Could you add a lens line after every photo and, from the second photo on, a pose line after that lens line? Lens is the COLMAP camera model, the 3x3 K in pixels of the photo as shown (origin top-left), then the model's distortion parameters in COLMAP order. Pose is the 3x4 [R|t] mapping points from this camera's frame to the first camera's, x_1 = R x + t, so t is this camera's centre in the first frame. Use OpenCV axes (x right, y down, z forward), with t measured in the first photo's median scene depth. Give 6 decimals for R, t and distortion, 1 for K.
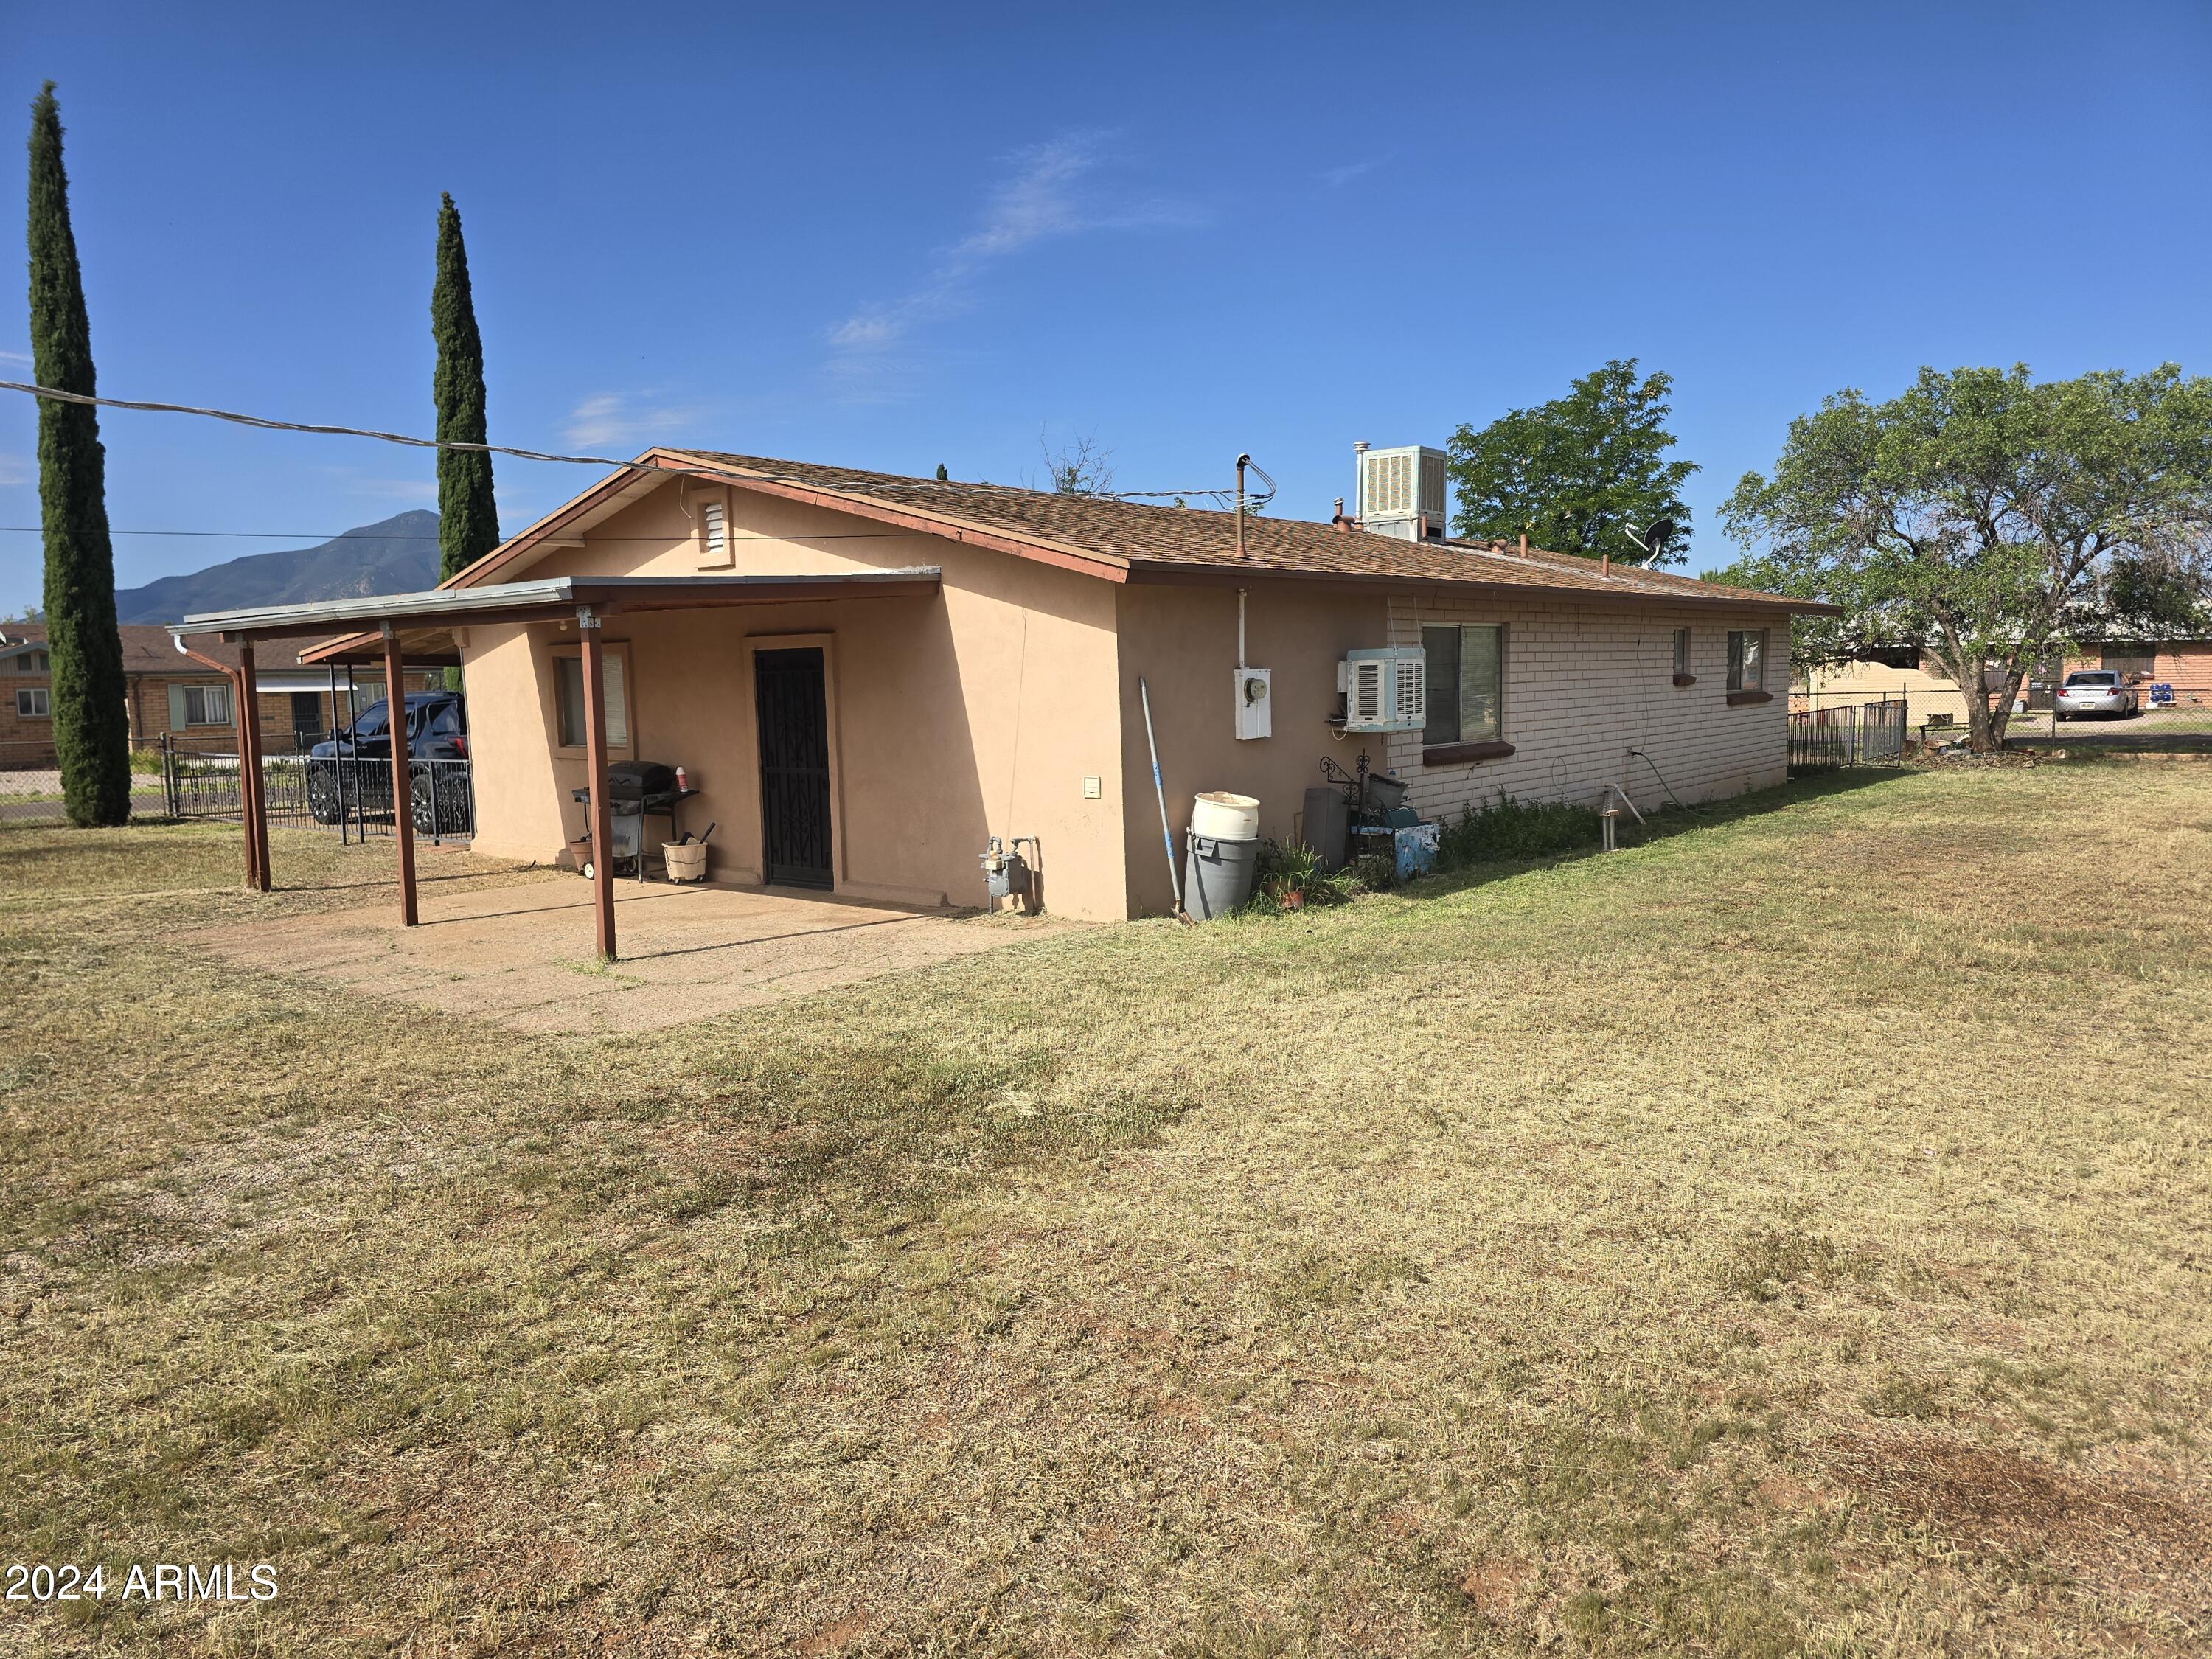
lens RADIAL K [[1487.2, 0, 1172.8], [0, 1487.2, 790.5], [0, 0, 1]] dist [0.047802, -0.046332]
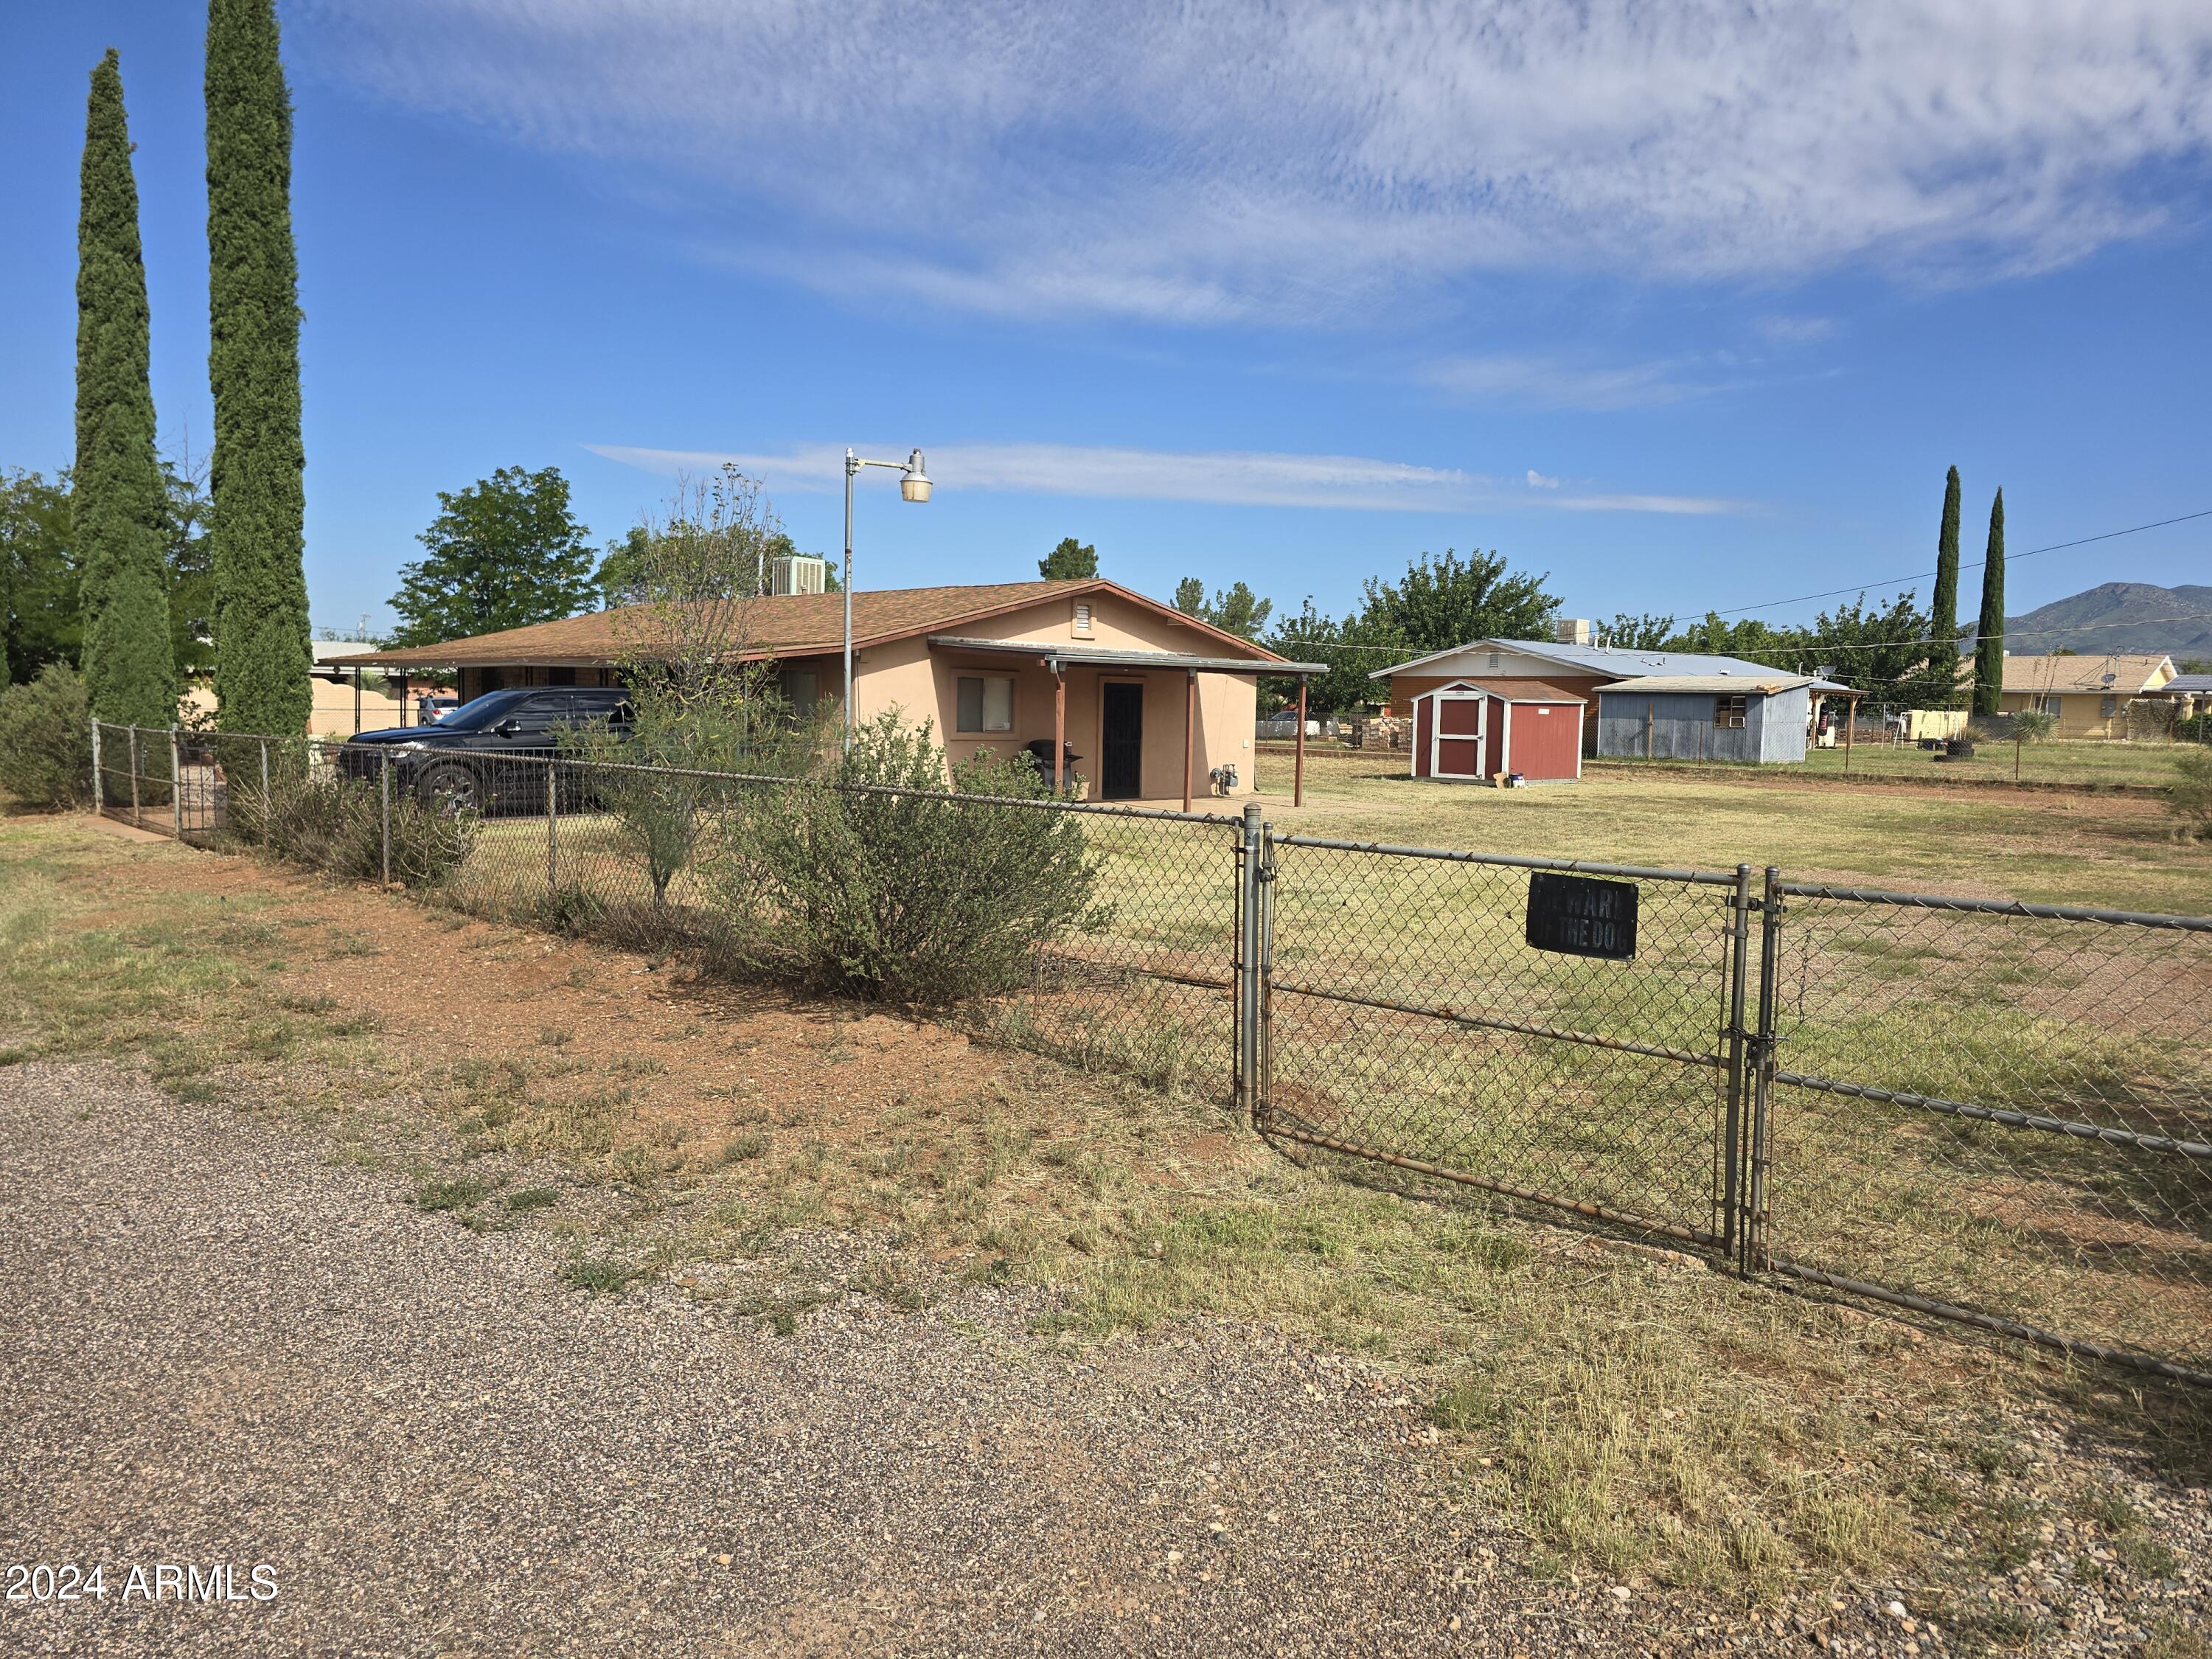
lens RADIAL K [[1487.2, 0, 1109.2], [0, 1487.2, 849.7], [0, 0, 1]] dist [0.047802, -0.046332]
pose [[0.162707, -0.069242, 0.984242, -1.922317], [0.053596, 0.996682, 0.061257, 0.006547], [-0.985218, 0.042785, 0.165878, 0.568621]]
